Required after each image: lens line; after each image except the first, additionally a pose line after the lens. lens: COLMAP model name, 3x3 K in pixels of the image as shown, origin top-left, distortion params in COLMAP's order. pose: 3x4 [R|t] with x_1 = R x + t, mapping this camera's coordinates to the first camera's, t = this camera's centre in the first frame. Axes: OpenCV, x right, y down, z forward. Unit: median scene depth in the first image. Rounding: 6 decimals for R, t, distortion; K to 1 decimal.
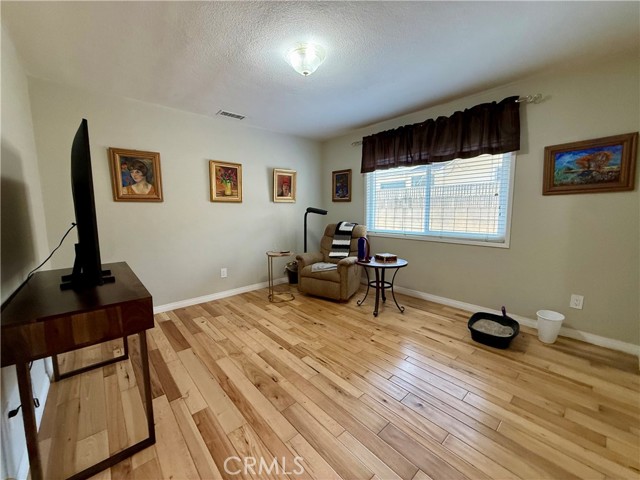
lens RADIAL K [[254.2, 0, 318.5], [0, 254.2, 238.2], [0, 0, 1]] dist [-0.000414, 0.000124]
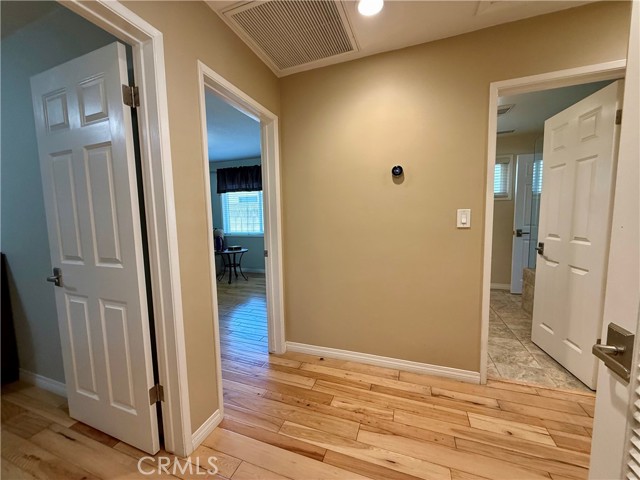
lens RADIAL K [[254.2, 0, 318.5], [0, 254.2, 238.2], [0, 0, 1]] dist [-0.000414, 0.000124]
pose [[0.881308, -0.054300, 0.469411, -0.018665], [0.068640, 0.997550, -0.013478, 0.061553], [-0.467530, 0.044099, 0.882877, -0.583545]]
